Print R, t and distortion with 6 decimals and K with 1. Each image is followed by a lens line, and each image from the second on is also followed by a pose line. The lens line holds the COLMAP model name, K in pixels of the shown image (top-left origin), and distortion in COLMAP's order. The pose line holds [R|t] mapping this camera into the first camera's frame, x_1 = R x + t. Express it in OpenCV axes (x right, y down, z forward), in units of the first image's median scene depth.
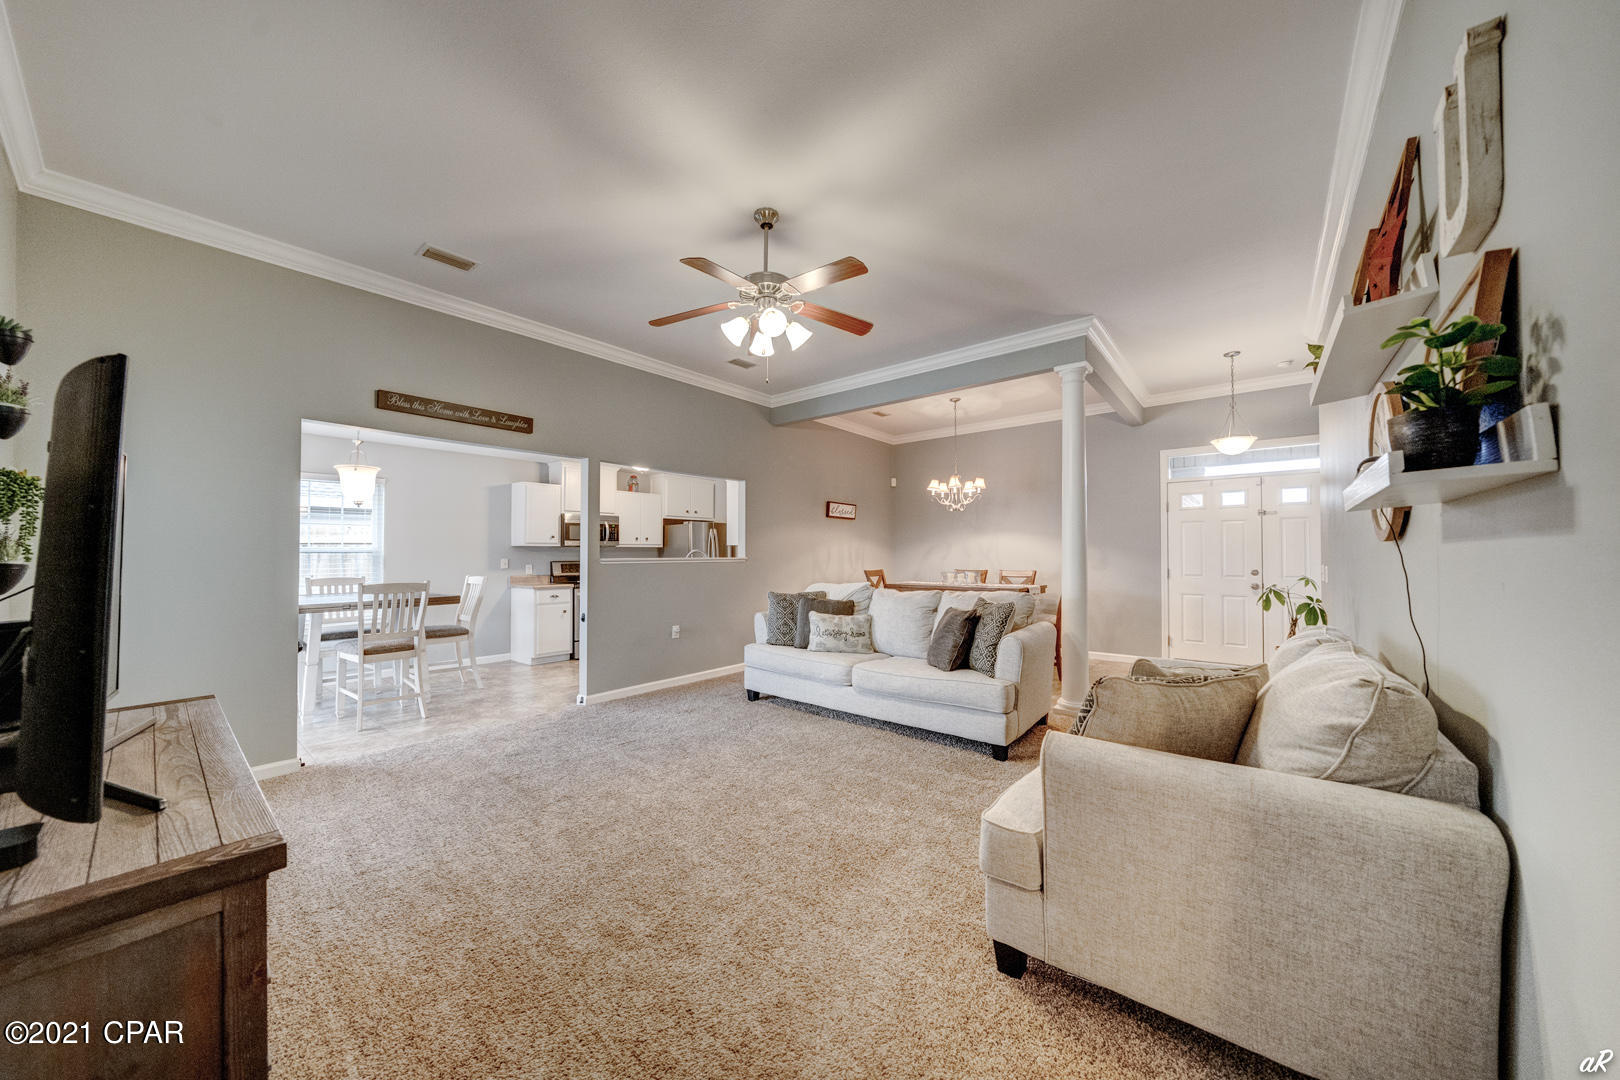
lens RADIAL K [[554.6, 0, 808.5], [0, 554.6, 543.9], [0, 0, 1]] dist [0.000032, 0.000042]
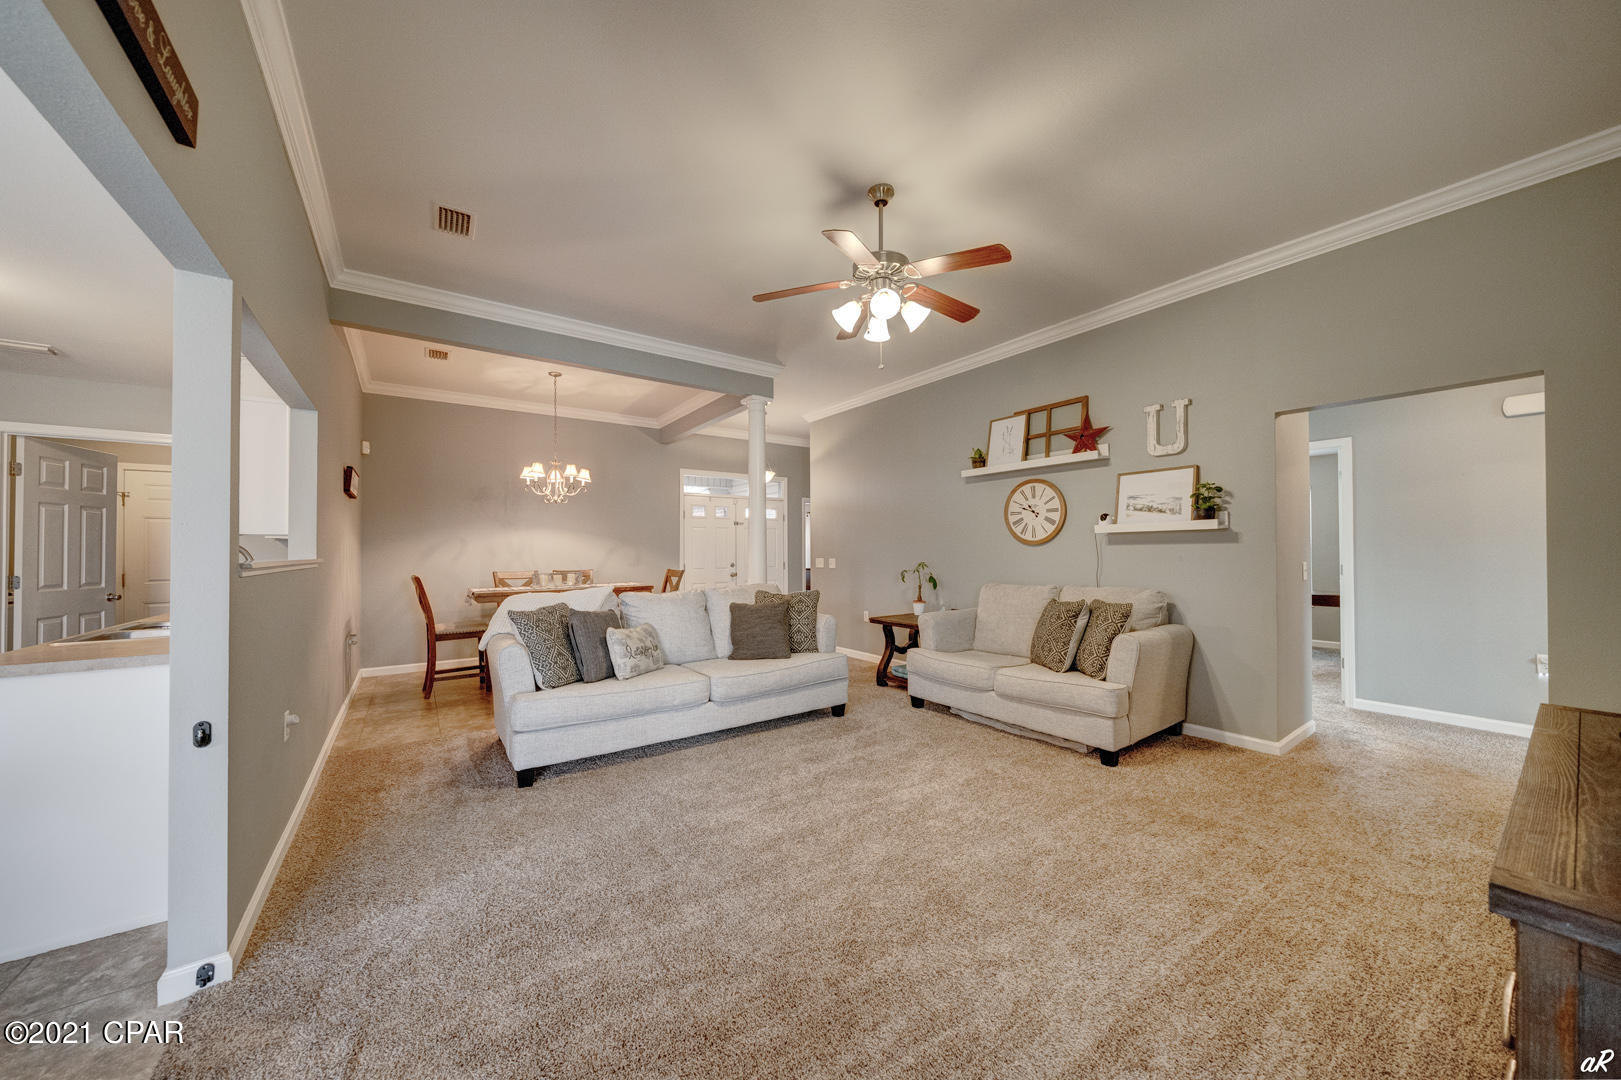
lens RADIAL K [[554.9, 0, 809.0], [0, 554.9, 544.0], [0, 0, 1]] dist [0.000032, 0.000042]
pose [[0.265933, 0.012742, 0.963907, -0.677908], [-0.012984, 0.999869, -0.009635, 0.011504], [-0.963904, -0.009954, 0.266064, 0.568043]]
